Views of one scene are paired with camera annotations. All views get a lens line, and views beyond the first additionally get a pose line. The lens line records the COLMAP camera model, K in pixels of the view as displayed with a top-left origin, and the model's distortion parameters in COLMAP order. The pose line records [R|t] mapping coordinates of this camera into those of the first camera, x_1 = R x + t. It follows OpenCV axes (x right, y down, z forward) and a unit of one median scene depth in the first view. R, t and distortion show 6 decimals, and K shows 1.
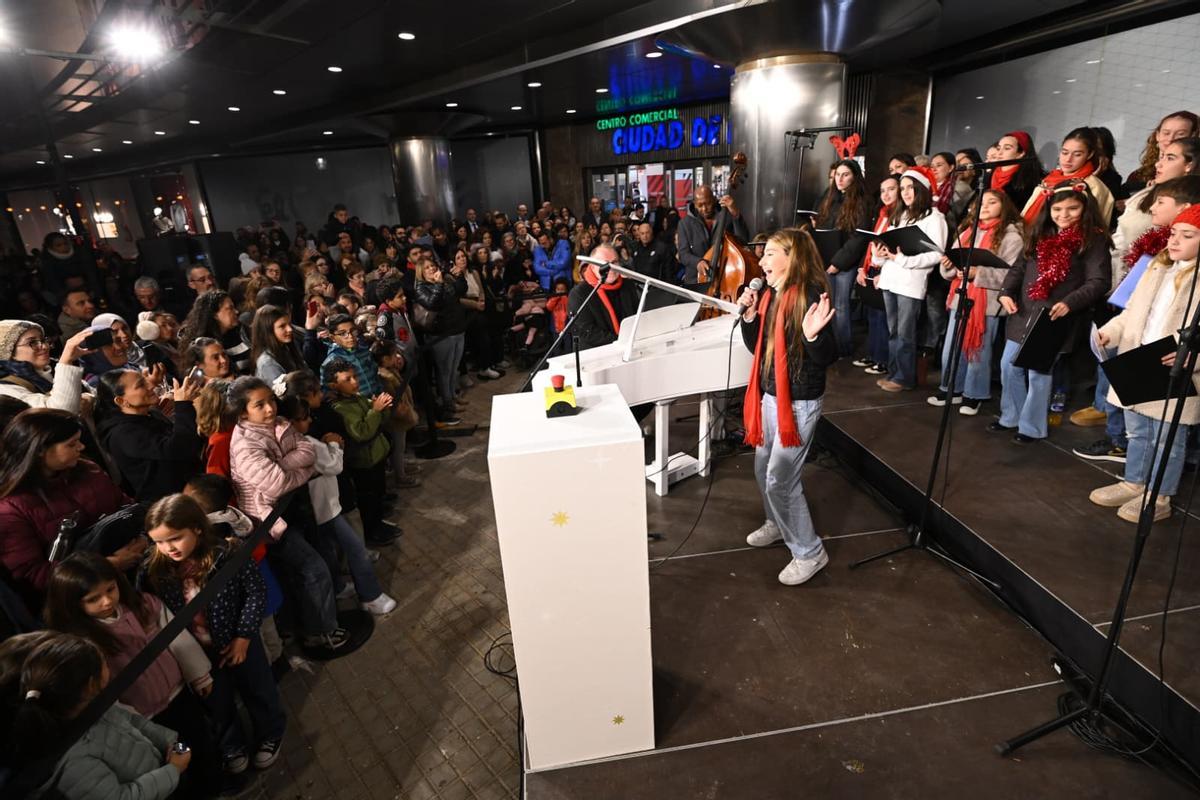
lens RADIAL K [[590.0, 0, 600.6], [0, 590.0, 395.2], [0, 0, 1]] dist [-0.033826, -0.001152]
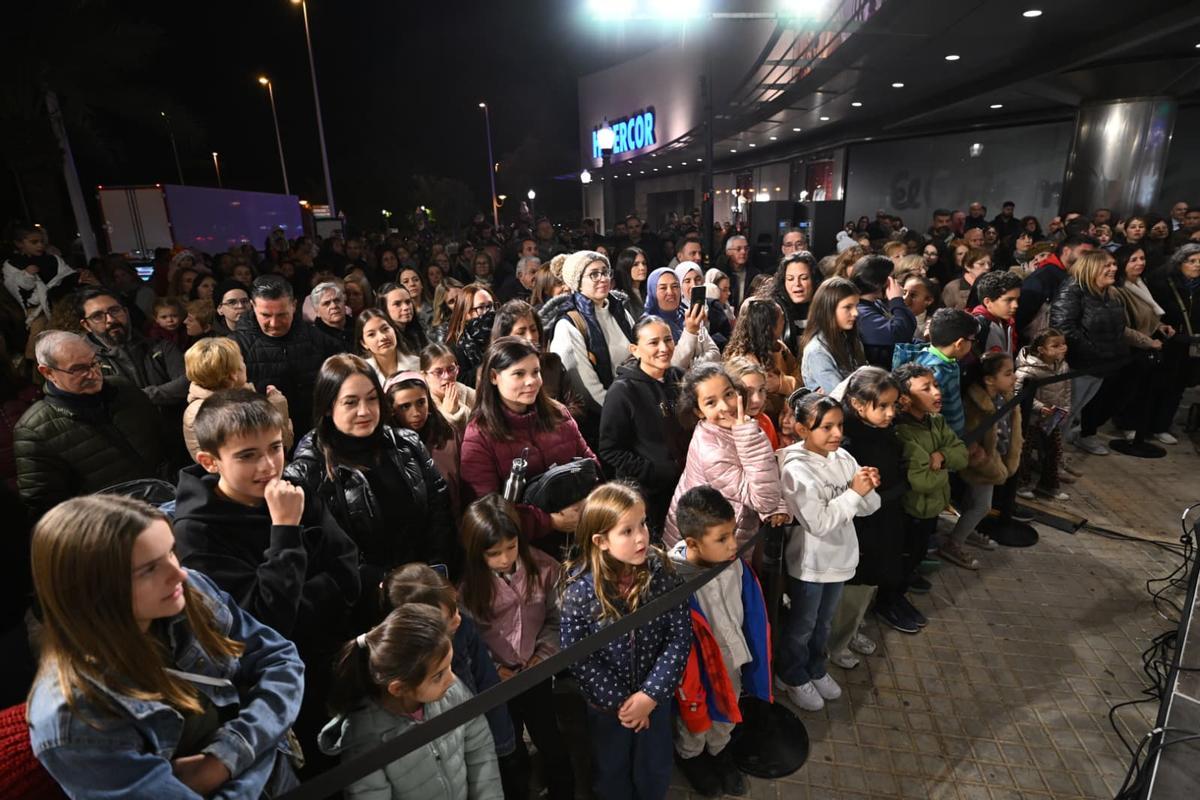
lens RADIAL K [[594.0, 0, 597.4], [0, 594.0, 395.8], [0, 0, 1]] dist [-0.029074, -0.000920]
pose [[0.569965, 0.283881, -0.771072, -0.034346], [-0.280403, 0.949287, 0.142224, -0.009099], [0.772343, 0.135148, 0.620661, 0.105644]]
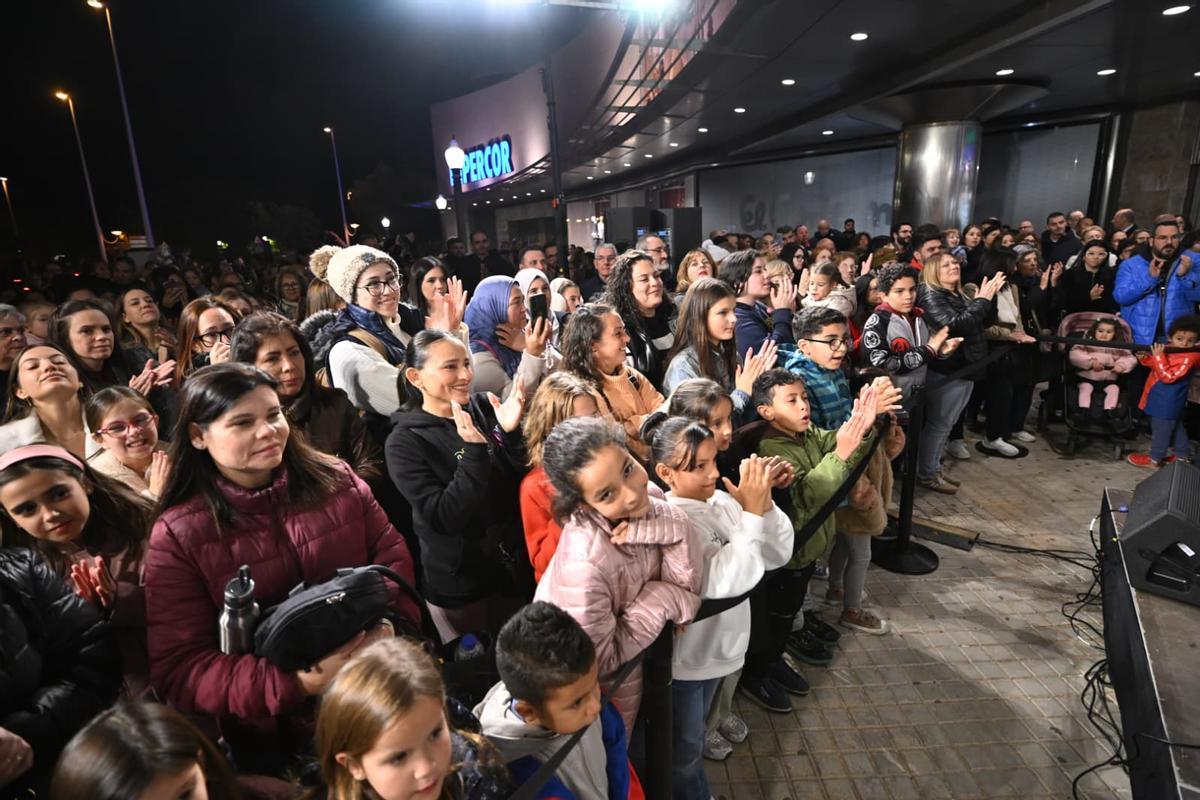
lens RADIAL K [[592.9, 0, 606.7], [0, 592.9, 398.2], [0, 0, 1]] dist [-0.033423, -0.000846]
pose [[0.745732, 0.209659, -0.632398, -0.082023], [-0.235778, 0.970818, 0.043822, -0.010444], [0.623131, 0.116426, 0.773403, 0.169118]]
